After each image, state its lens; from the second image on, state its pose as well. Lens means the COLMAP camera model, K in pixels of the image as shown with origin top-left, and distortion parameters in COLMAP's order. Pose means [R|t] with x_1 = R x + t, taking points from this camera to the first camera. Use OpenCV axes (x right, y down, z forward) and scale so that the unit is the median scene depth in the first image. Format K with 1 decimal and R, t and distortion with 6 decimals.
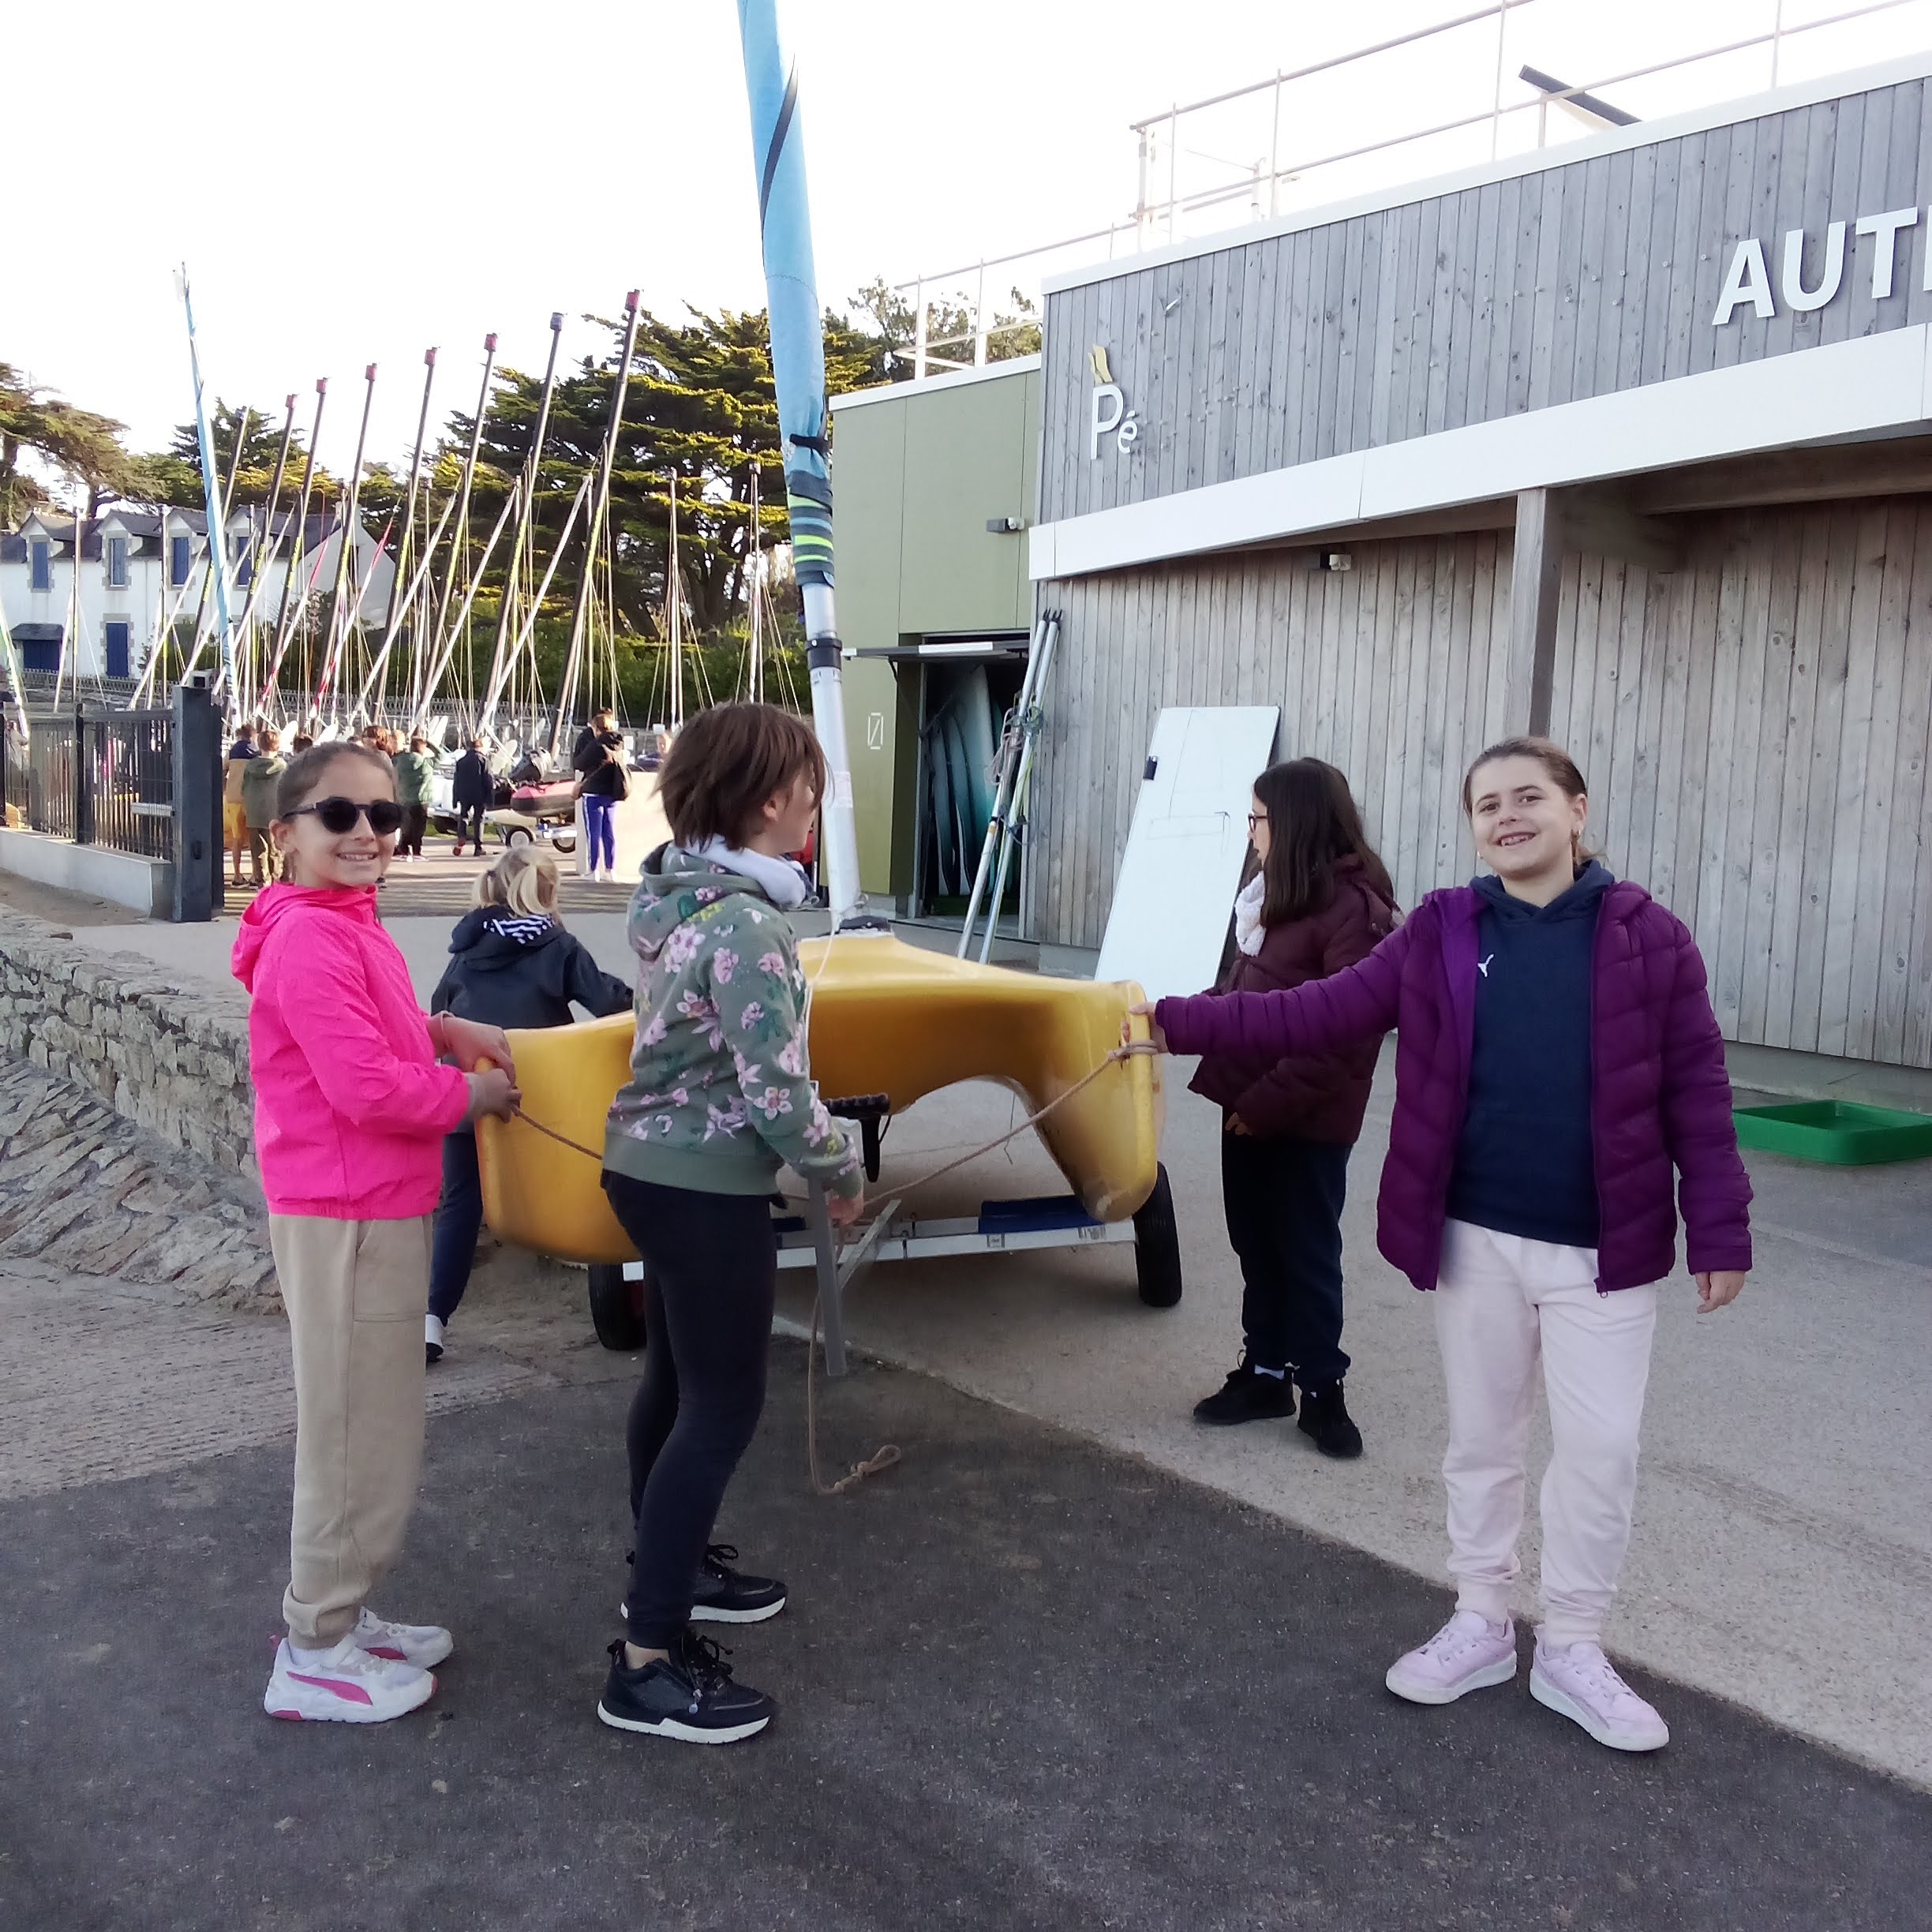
lens RADIAL K [[2161.8, 0, 966.0], [0, 2161.8, 966.0], [0, 0, 1]] dist [0.124405, -0.274951]
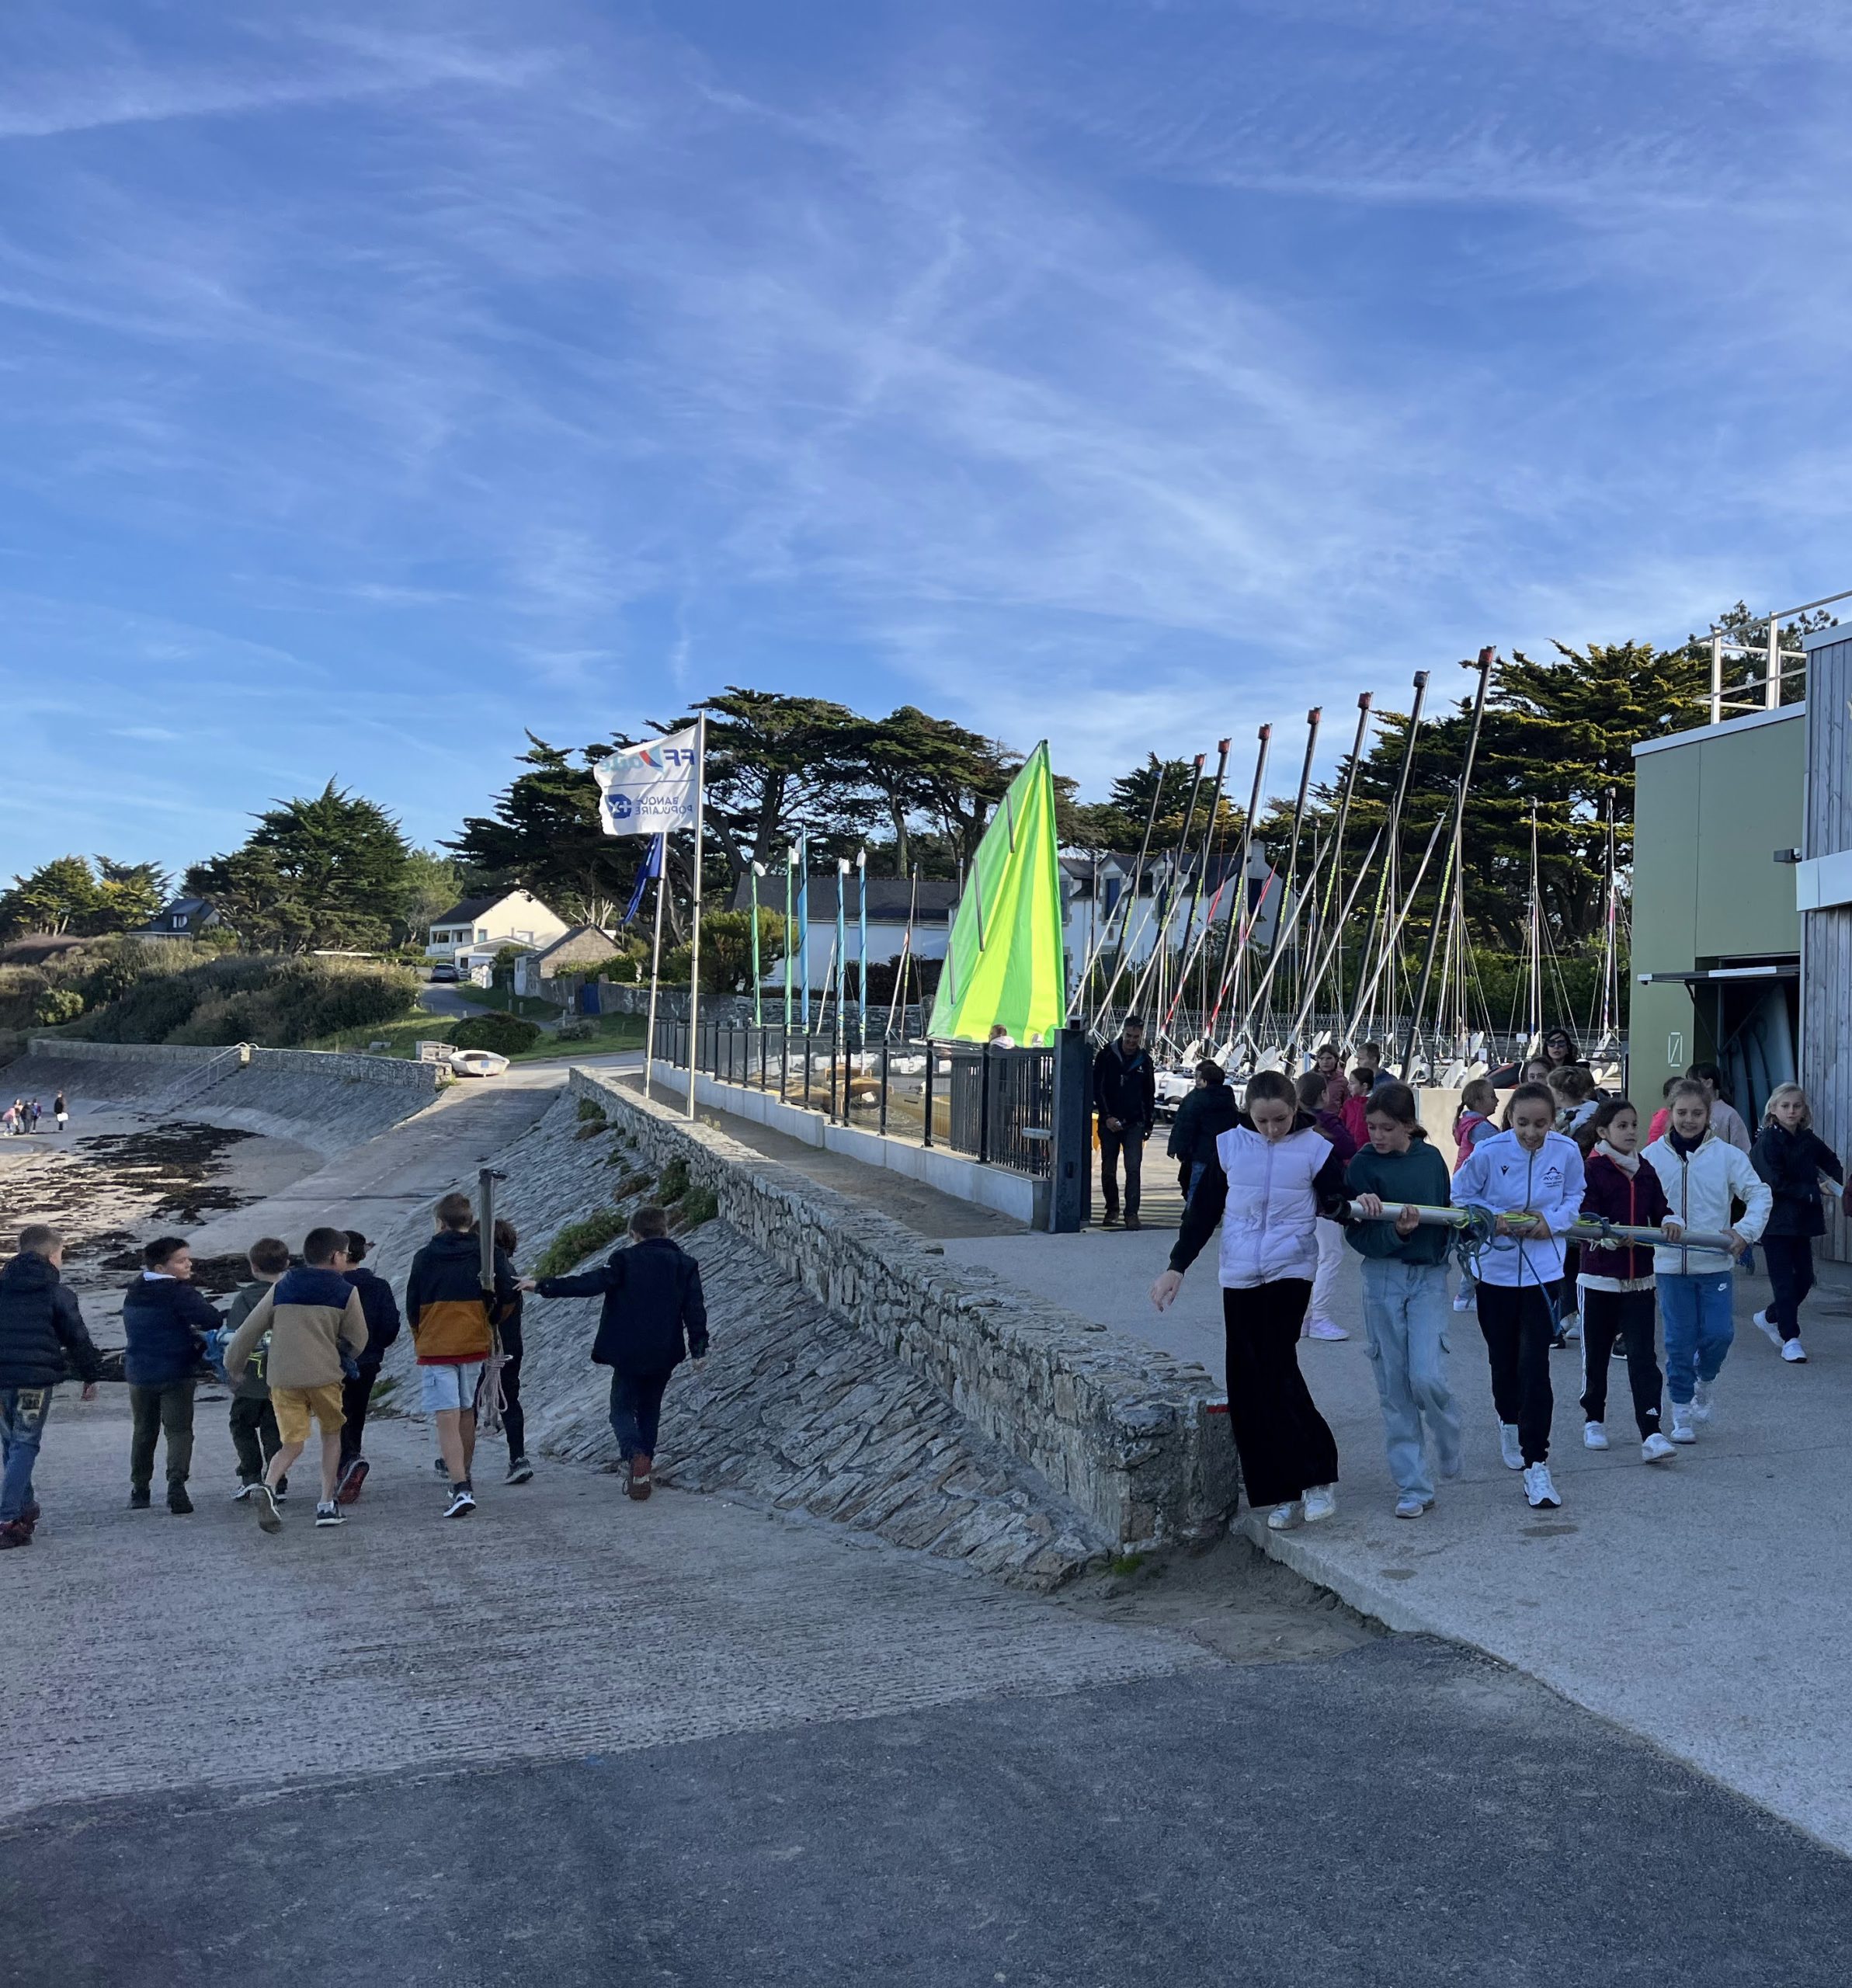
lens RADIAL K [[1629.2, 0, 930.0], [0, 1629.2, 1051.3], [0, 0, 1]] dist [0.007468, 0.007223]
pose [[0.962452, -0.038803, -0.268665, -0.198471], [-0.006134, 0.986369, -0.164434, 0.028186], [0.271383, 0.159908, 0.949095, 0.163964]]
